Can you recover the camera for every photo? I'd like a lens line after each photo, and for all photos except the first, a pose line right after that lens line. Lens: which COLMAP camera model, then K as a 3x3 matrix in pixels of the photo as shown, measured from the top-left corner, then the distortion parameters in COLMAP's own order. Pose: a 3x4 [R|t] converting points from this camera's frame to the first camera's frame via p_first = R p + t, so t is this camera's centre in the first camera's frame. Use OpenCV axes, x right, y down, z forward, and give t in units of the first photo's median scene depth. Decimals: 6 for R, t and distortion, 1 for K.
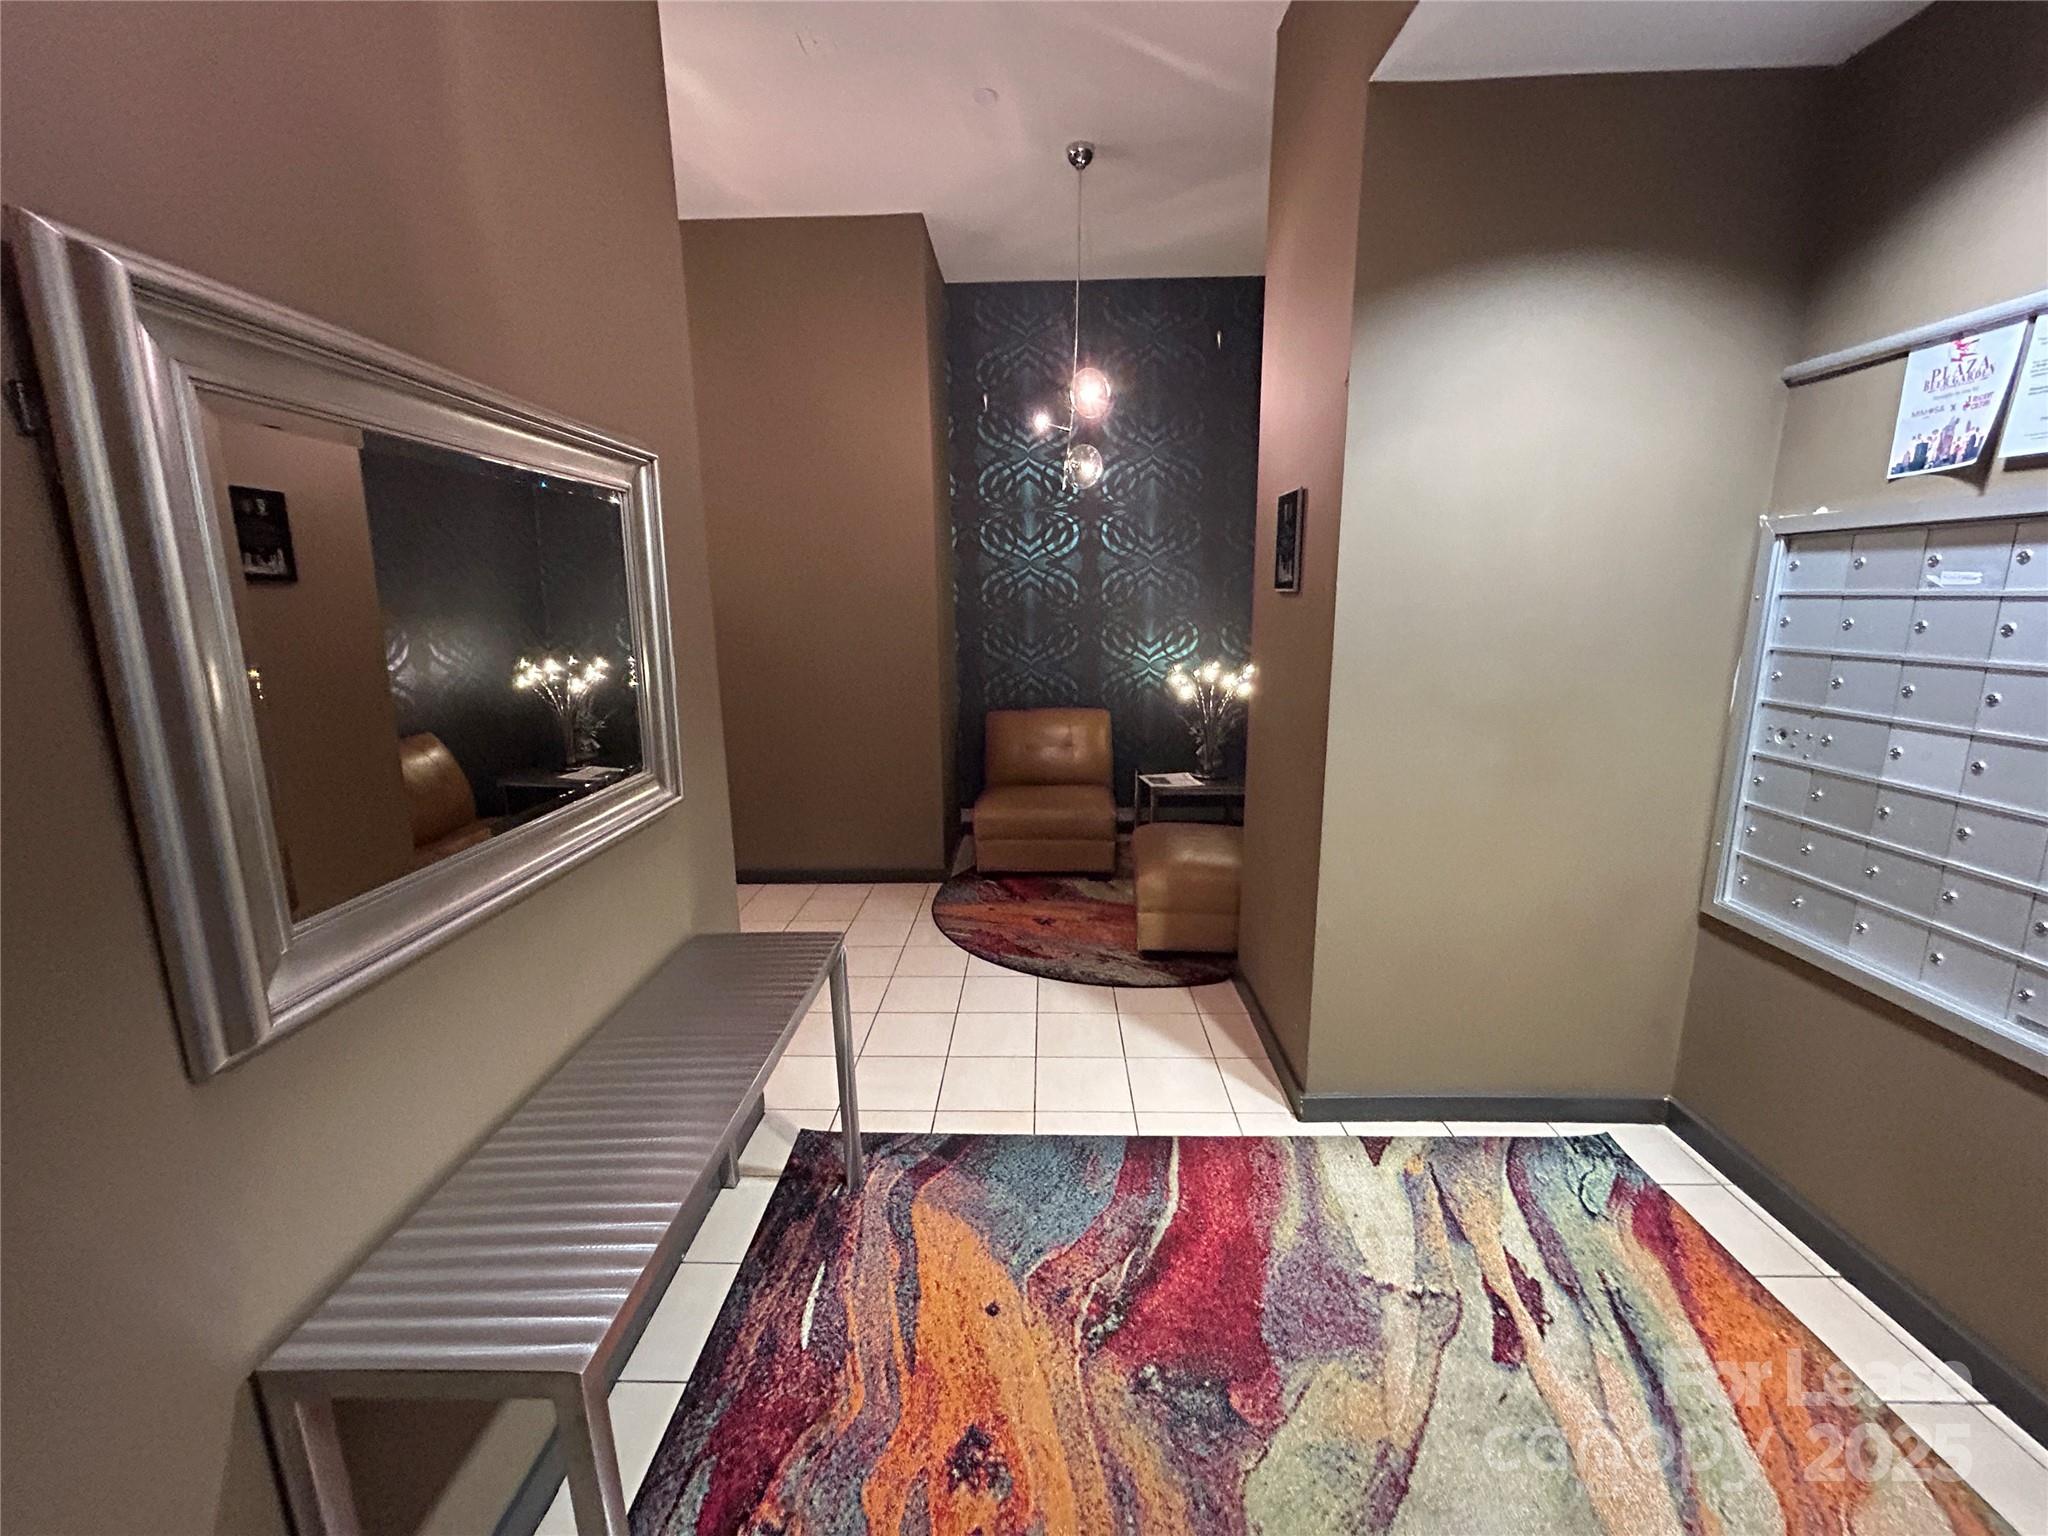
lens RADIAL K [[832.1, 0, 1024.0], [0, 832.1, 768.0], [0, 0, 1]] dist [-0.001099, 0.000676]
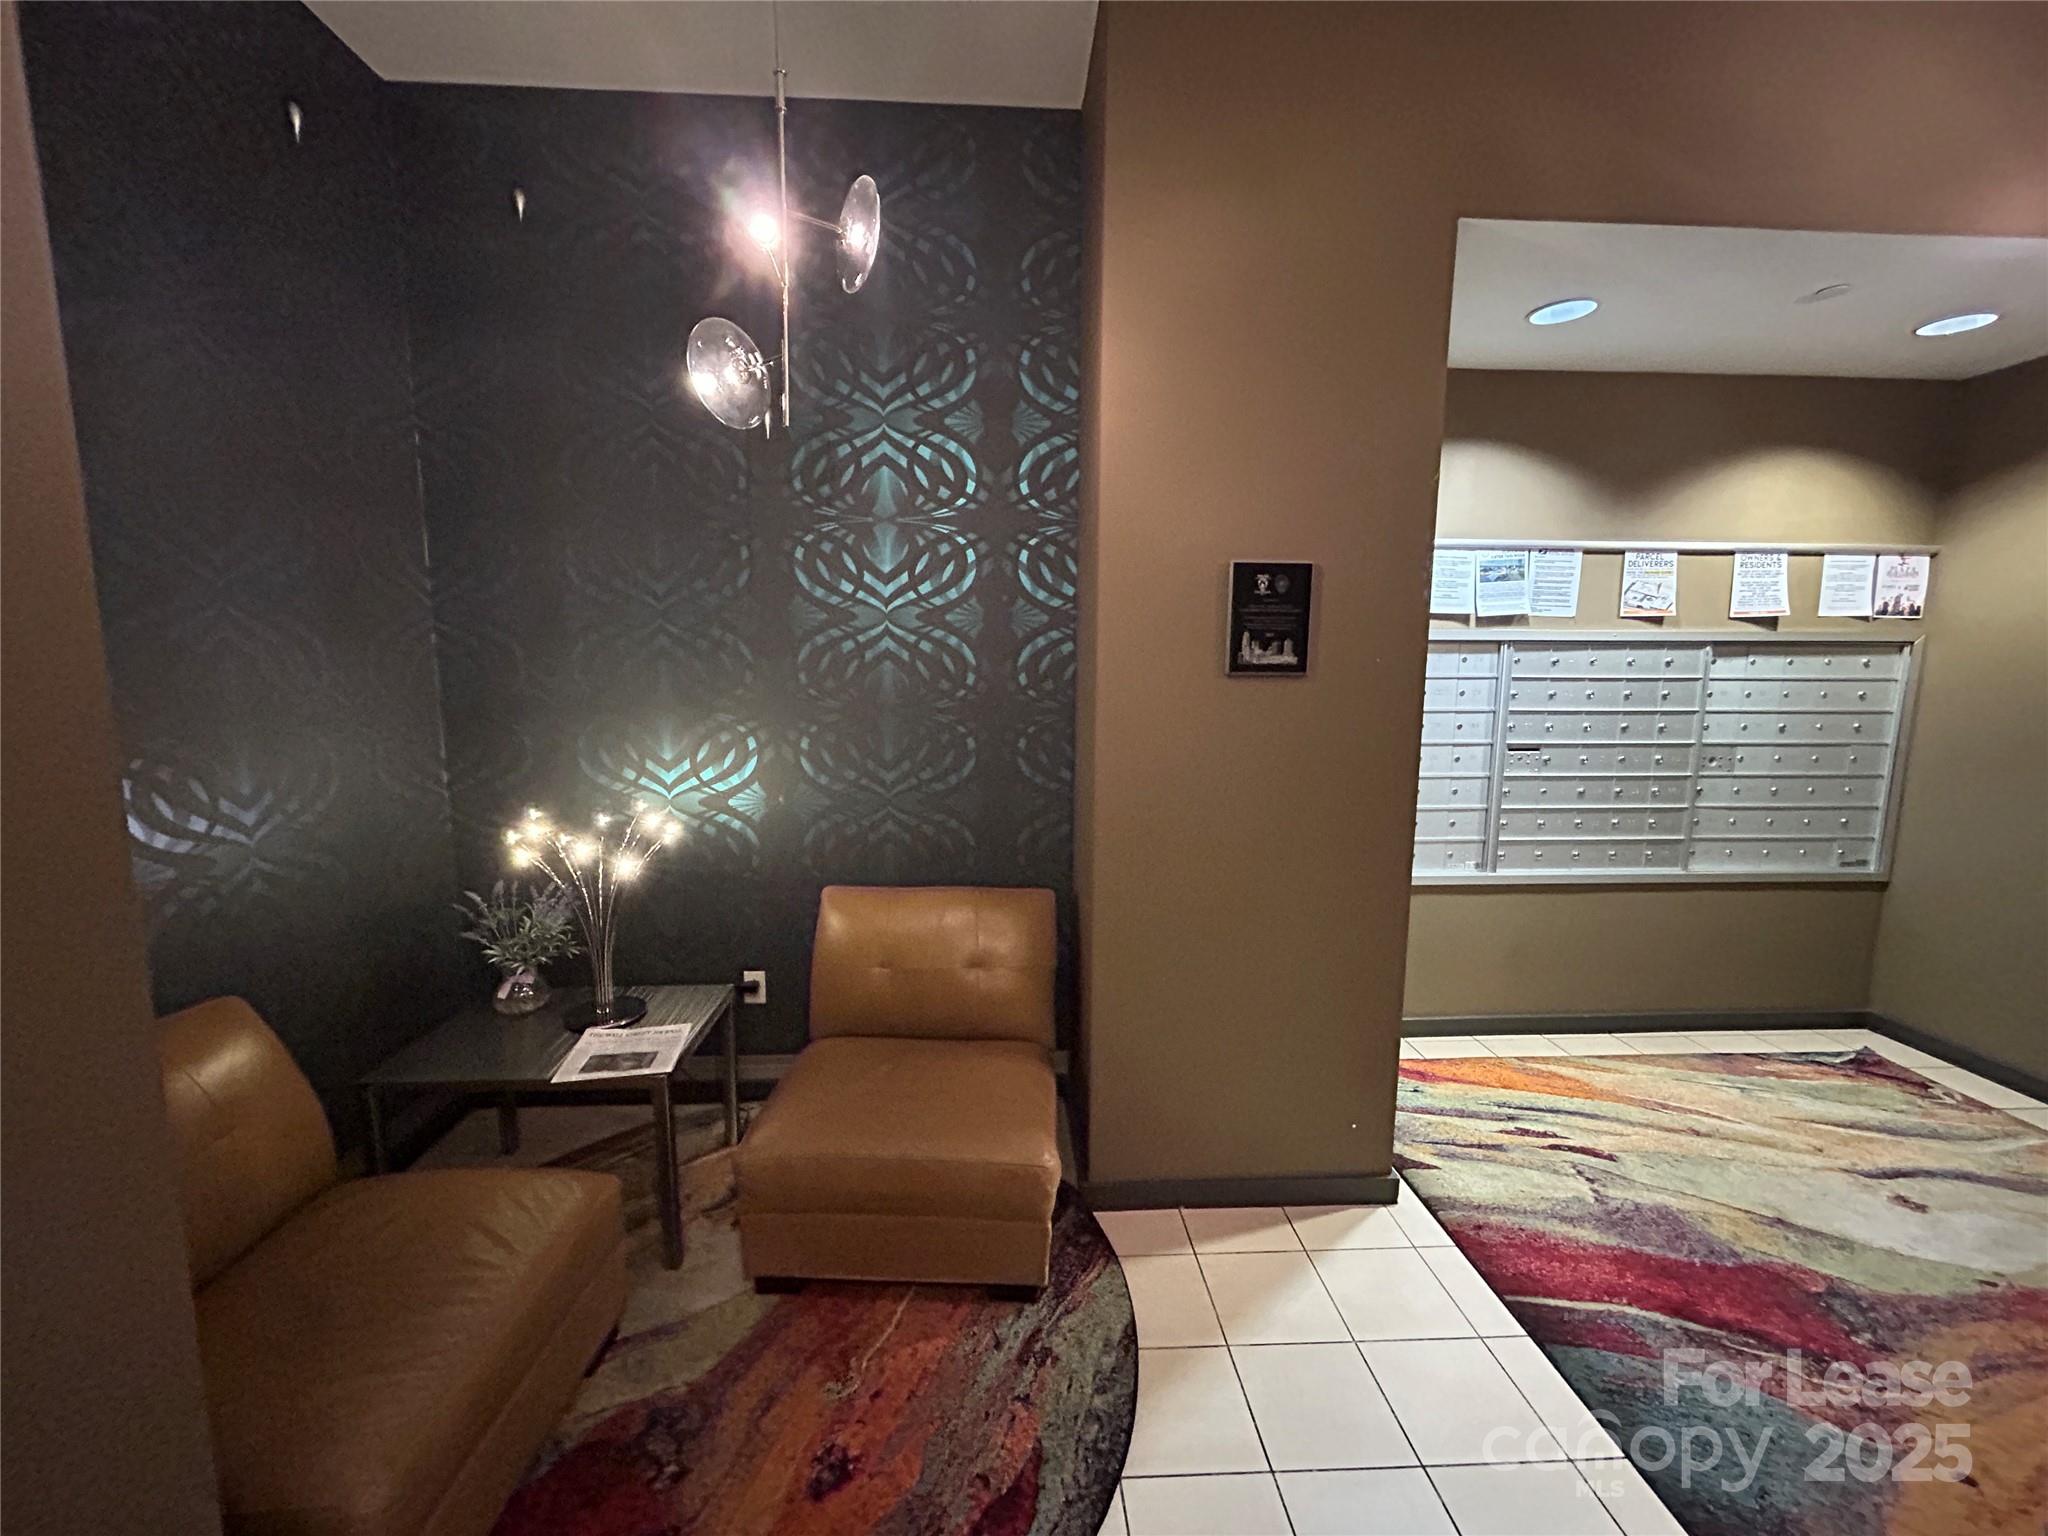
lens RADIAL K [[832.1, 0, 1024.0], [0, 832.1, 768.0], [0, 0, 1]] dist [-0.001099, 0.000676]
pose [[-0.074407, -0.122087, 0.989726, -0.620222], [0.199886, 0.970510, 0.134744, -0.337358], [-0.976990, 0.207858, -0.047809, 1.543167]]
